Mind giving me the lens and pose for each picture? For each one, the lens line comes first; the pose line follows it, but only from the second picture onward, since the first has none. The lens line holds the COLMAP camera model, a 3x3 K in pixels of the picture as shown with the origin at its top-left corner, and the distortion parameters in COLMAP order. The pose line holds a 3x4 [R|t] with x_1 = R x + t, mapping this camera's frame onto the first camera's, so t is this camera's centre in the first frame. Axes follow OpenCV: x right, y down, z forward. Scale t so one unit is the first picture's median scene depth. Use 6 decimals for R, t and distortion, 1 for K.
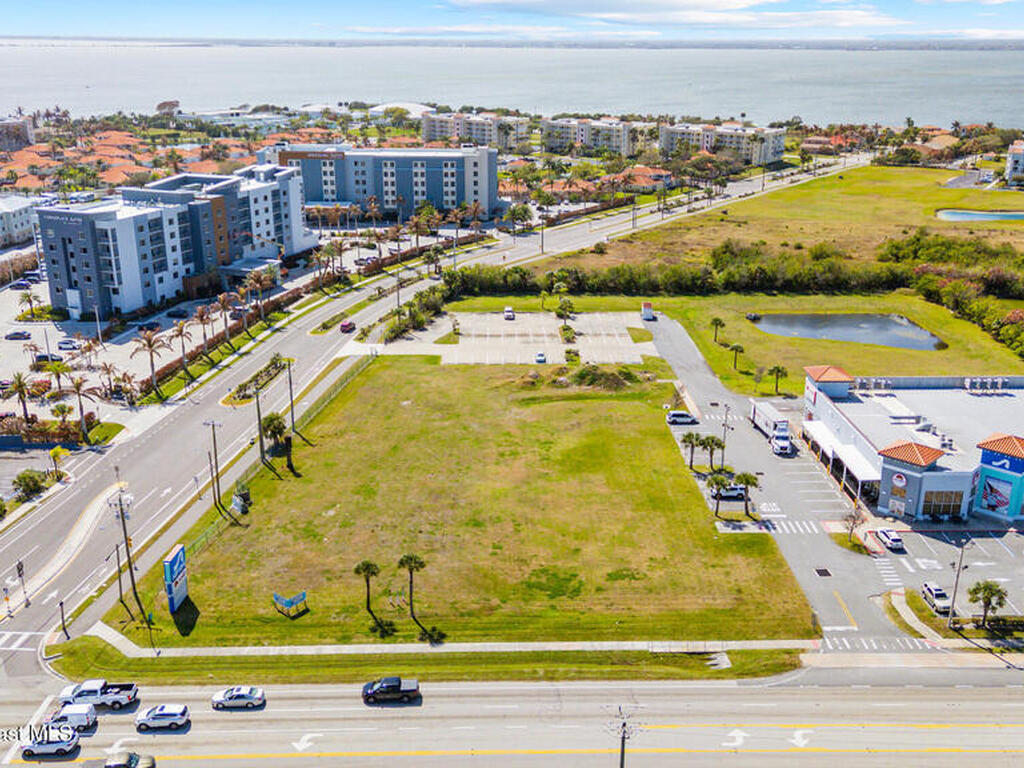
lens RADIAL K [[997.8, 0, 516.5], [0, 997.8, 382.9], [0, 0, 1]] dist [0.114270, -0.177738]
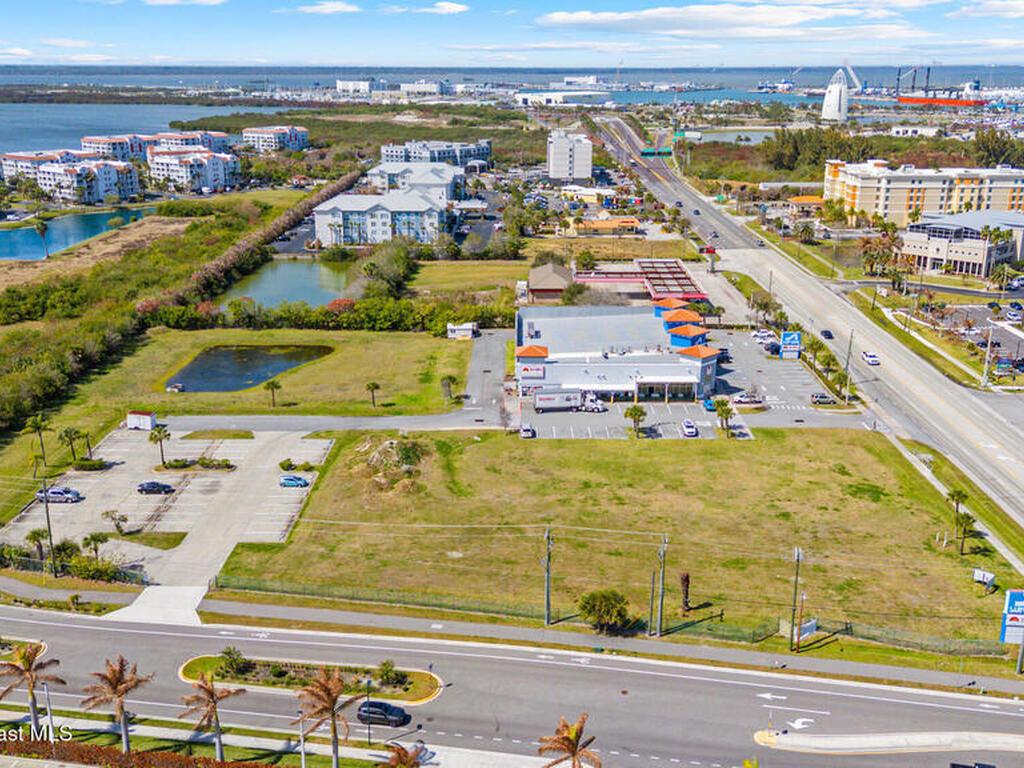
lens RADIAL K [[1033.7, 0, 516.5], [0, 1033.7, 364.9], [0, 0, 1]] dist [0.126802, -0.210492]
pose [[0.029978, -0.281264, 0.959162, -1.069170], [0.324082, 0.910490, 0.256863, -0.386452], [-0.945554, 0.303147, 0.118448, 1.068139]]
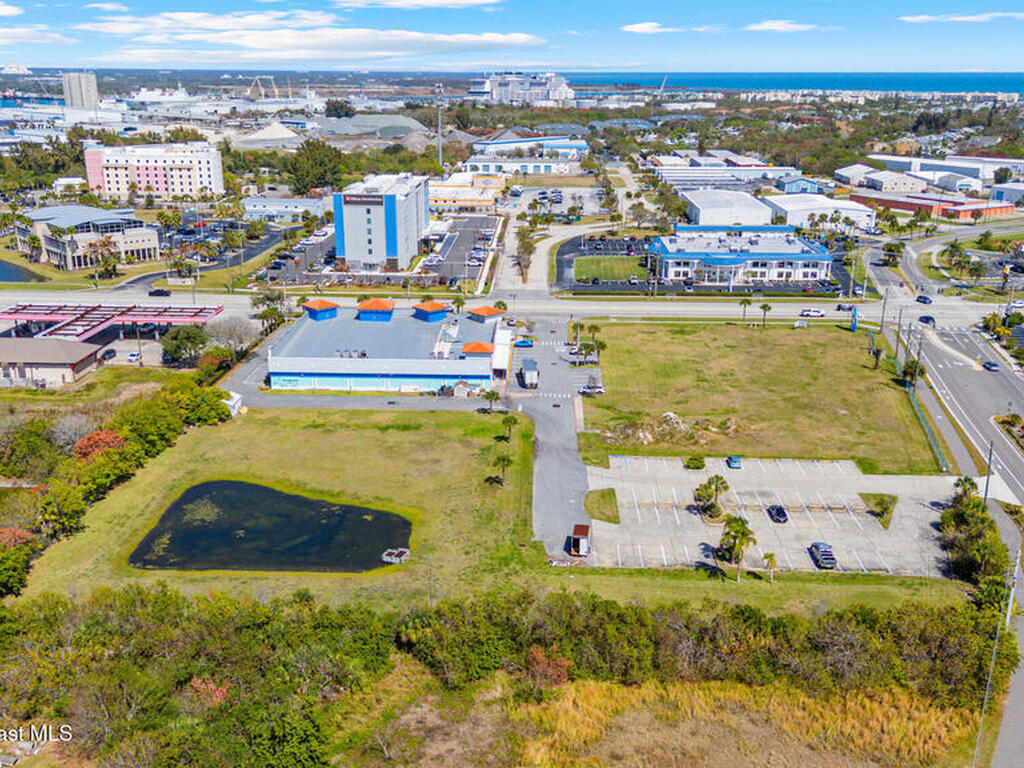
lens RADIAL K [[997.8, 0, 516.5], [0, 997.8, 382.9], [0, 0, 1]] dist [0.114270, -0.177738]
pose [[-0.998386, -0.027349, 0.049771, 0.244619], [0.007374, 0.806557, 0.591111, -0.848443], [-0.056309, 0.590524, -0.805054, 2.445706]]
